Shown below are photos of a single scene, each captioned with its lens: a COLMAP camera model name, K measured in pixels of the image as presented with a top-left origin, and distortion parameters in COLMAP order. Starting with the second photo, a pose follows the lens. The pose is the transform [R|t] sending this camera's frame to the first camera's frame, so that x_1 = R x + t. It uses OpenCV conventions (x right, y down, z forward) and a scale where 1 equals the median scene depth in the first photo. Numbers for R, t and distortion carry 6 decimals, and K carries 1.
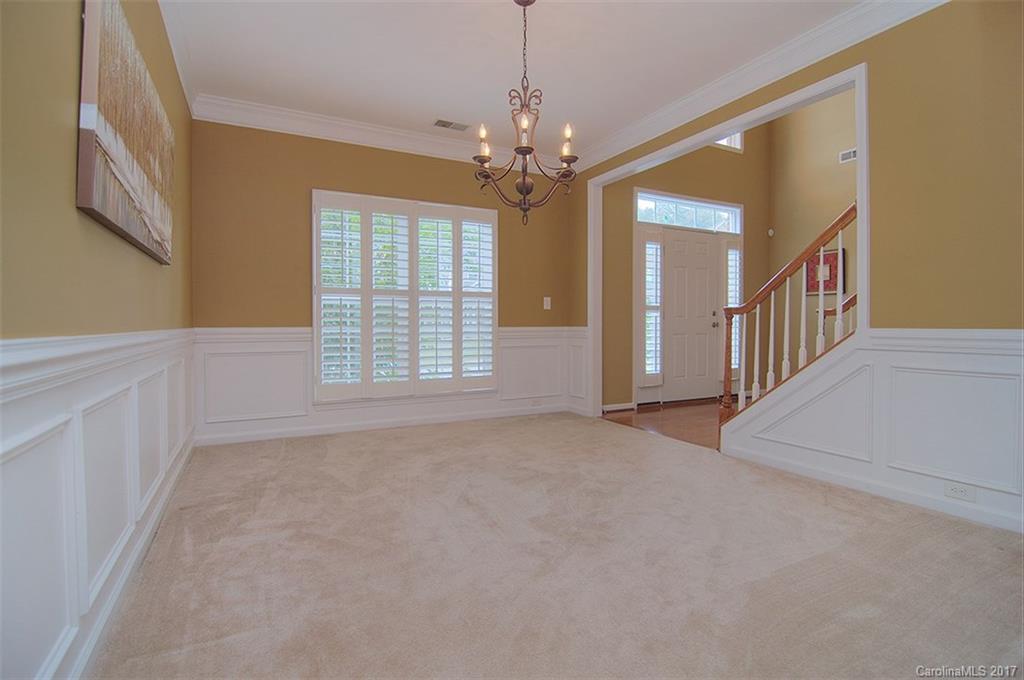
lens RADIAL K [[503.9, 0, 508.9], [0, 503.9, 340.3], [0, 0, 1]] dist [-0.006855, -0.002058]
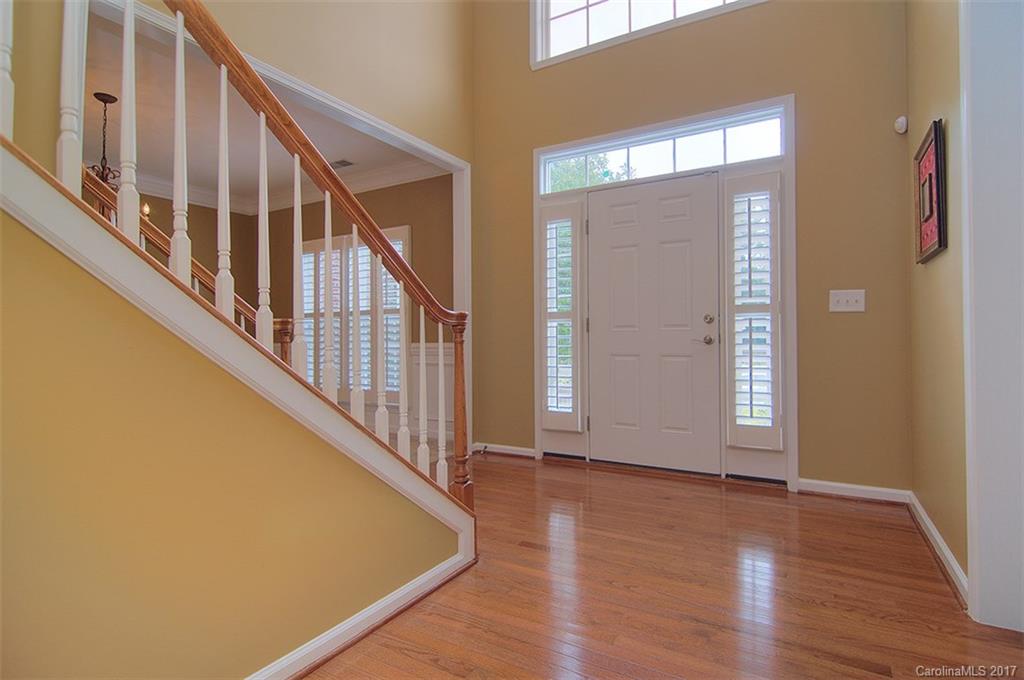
lens RADIAL K [[503.9, 0, 514.1], [0, 503.9, 338.2], [0, 0, 1]] dist [-0.006855, -0.002058]
pose [[0.534674, -0.002854, -0.845054, 0.833112], [-0.021538, 0.999623, -0.017003, -0.020661], [0.844784, 0.027292, 0.534411, 0.586368]]
